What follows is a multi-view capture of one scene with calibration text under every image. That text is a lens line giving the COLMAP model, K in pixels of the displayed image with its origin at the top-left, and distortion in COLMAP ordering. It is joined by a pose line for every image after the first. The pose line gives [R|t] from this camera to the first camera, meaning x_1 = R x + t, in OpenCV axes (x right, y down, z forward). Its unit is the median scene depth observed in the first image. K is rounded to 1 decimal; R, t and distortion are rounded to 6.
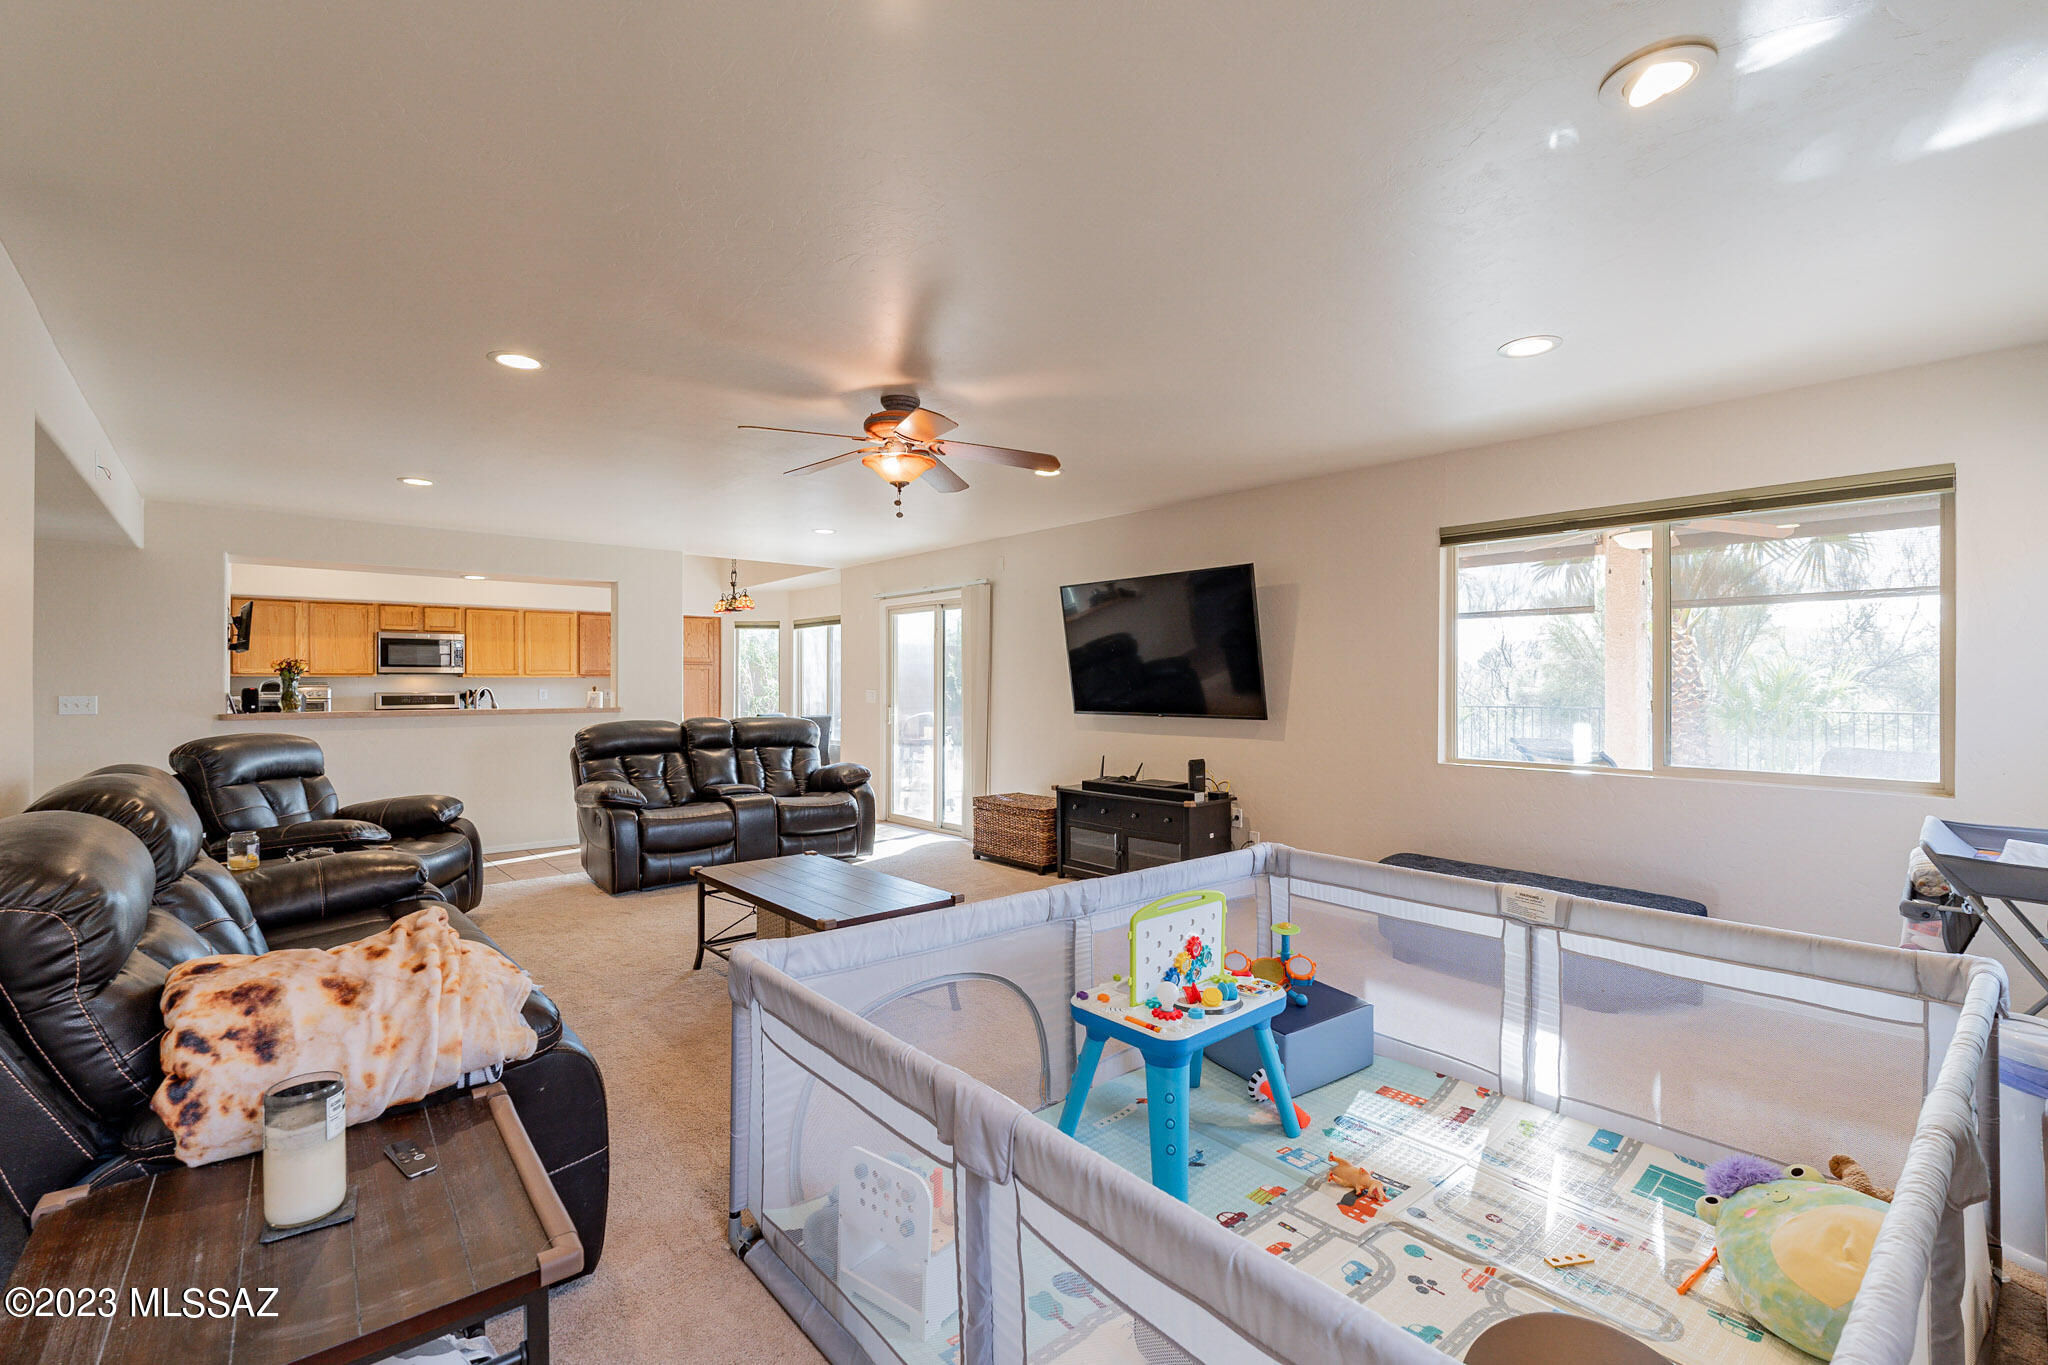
lens RADIAL K [[888.4, 0, 1010.4], [0, 888.4, 692.8], [0, 0, 1]] dist [-0.001180, -0.001767]
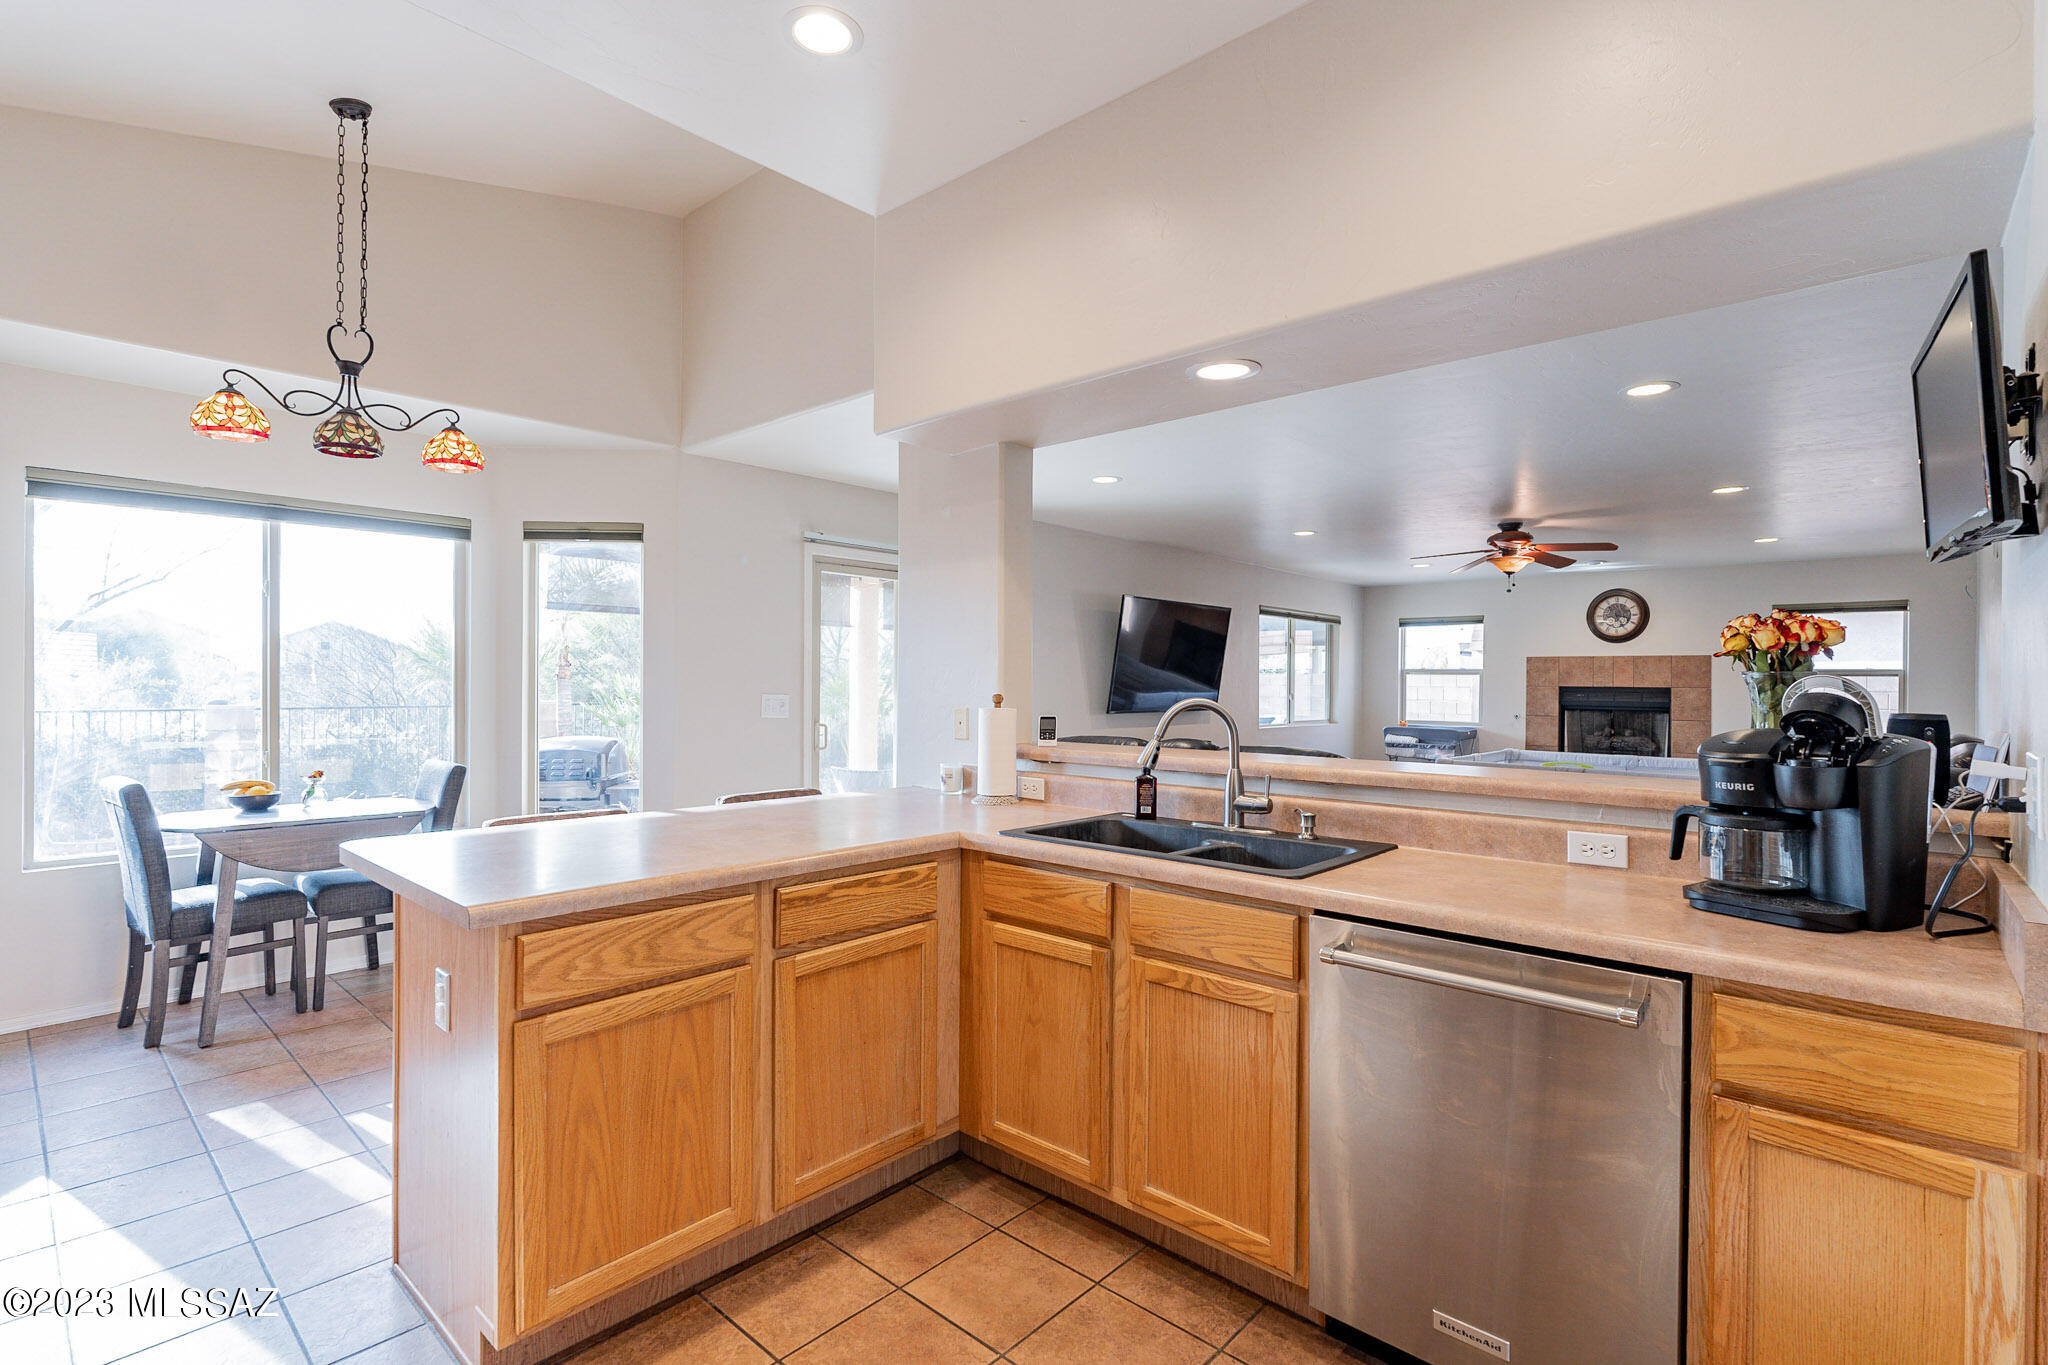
lens RADIAL K [[954.7, 0, 1020.9], [0, 954.7, 683.2], [0, 0, 1]] dist [-0.003086, -0.000751]
pose [[-0.122769, -0.002041, 0.992433, -0.723192], [0.001117, 0.999997, 0.002195, -0.010228], [-0.992435, 0.001378, -0.122766, 0.853157]]
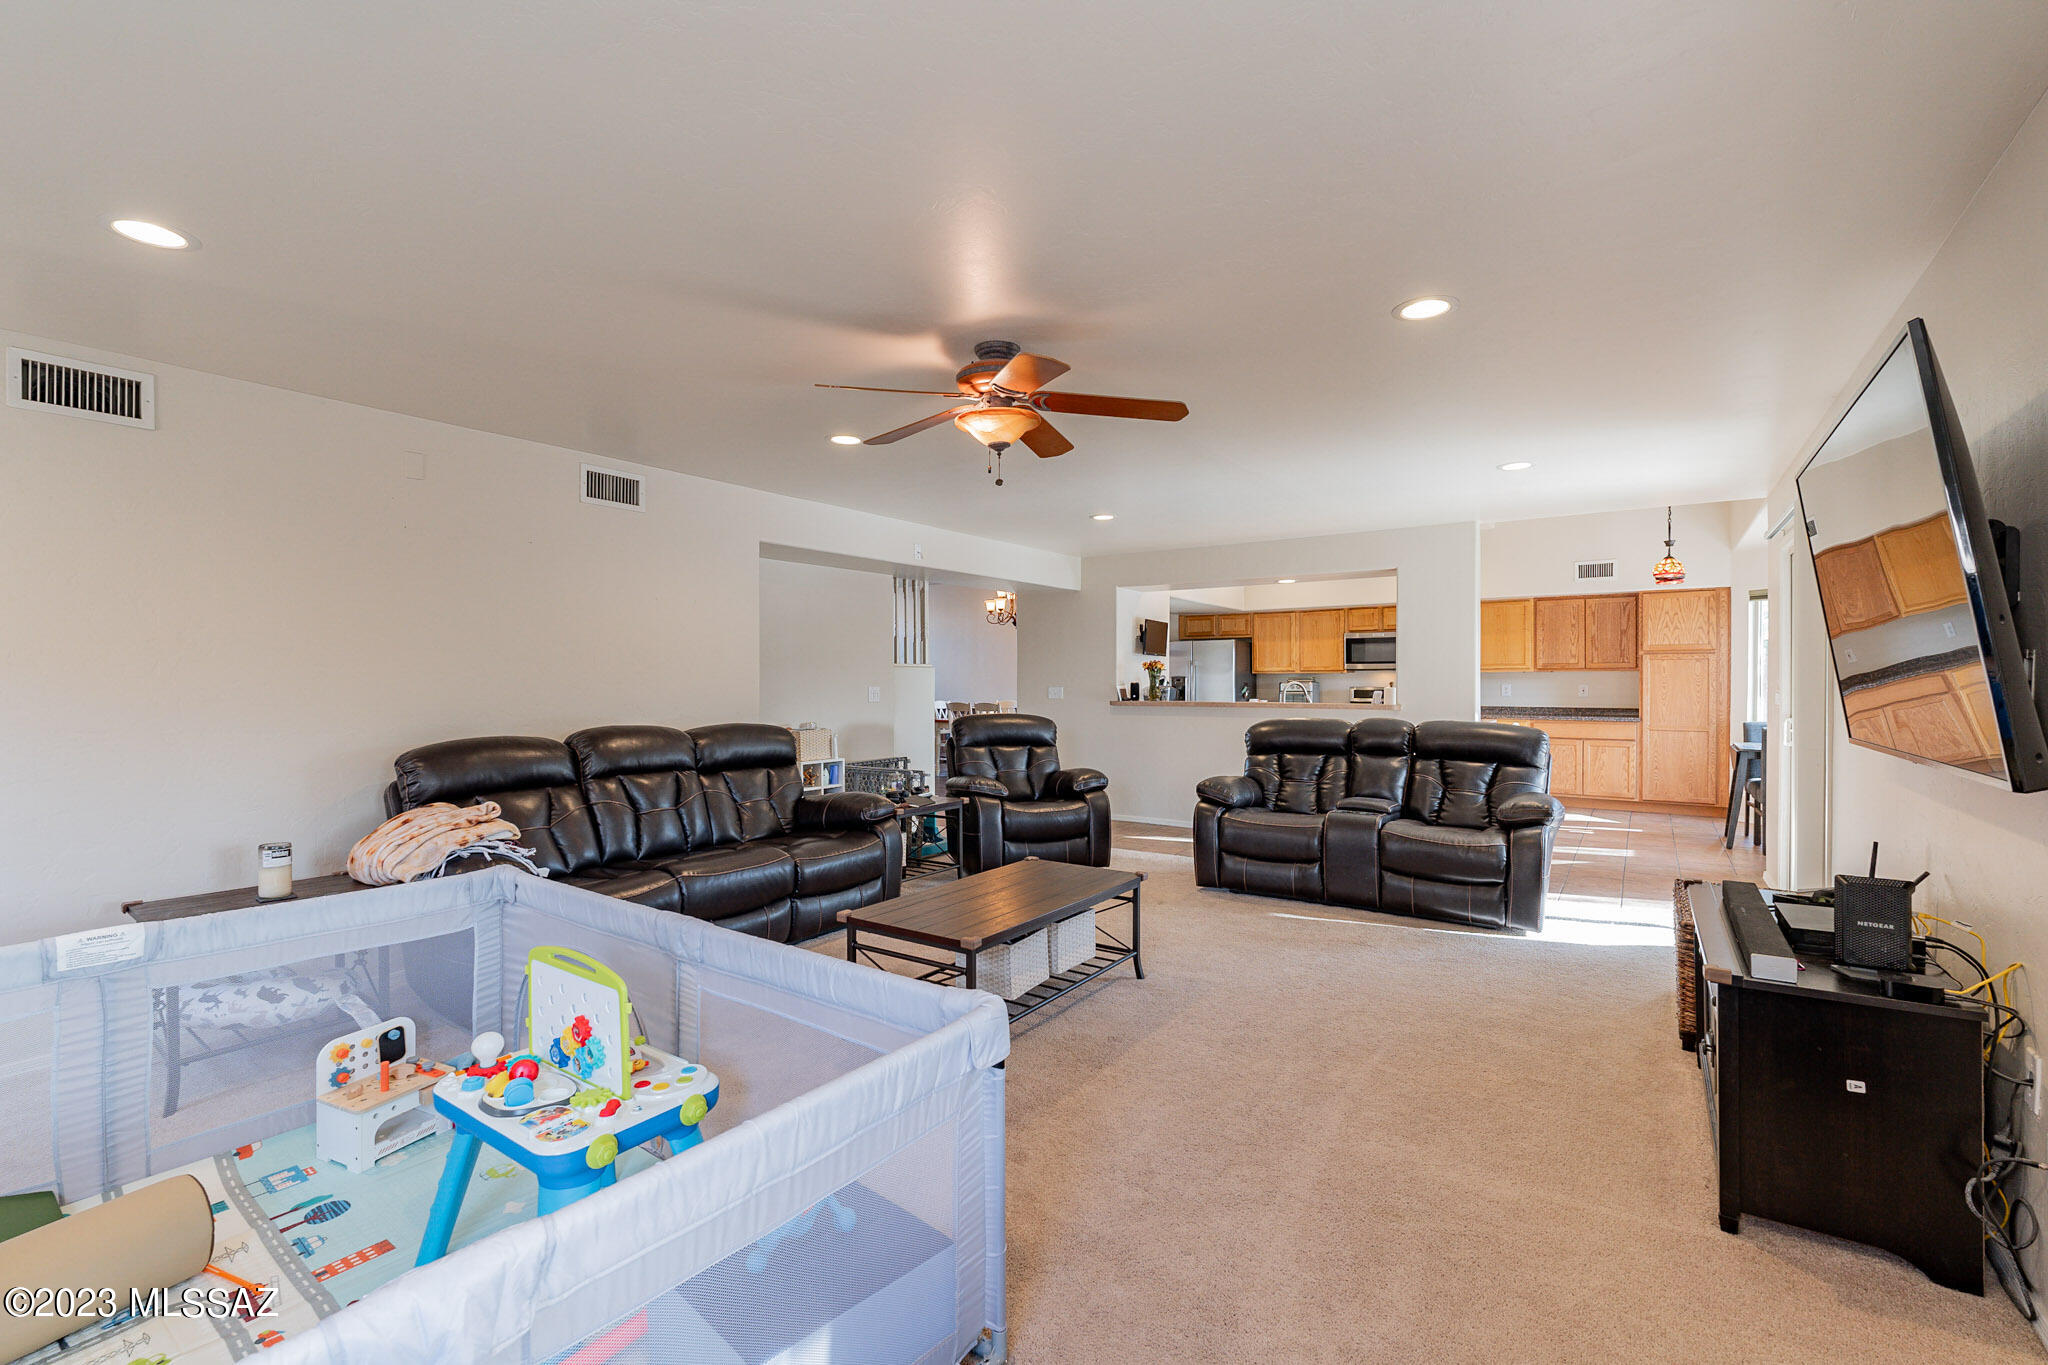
lens RADIAL K [[888.4, 0, 1036.9], [0, 888.4, 683.0], [0, 0, 1]] dist [-0.001180, -0.001767]
pose [[0.265079, 0.003300, -0.964221, 0.275875], [-0.007099, 0.999974, 0.001471, -0.003947], [0.964200, 0.006455, 0.265096, 0.317394]]
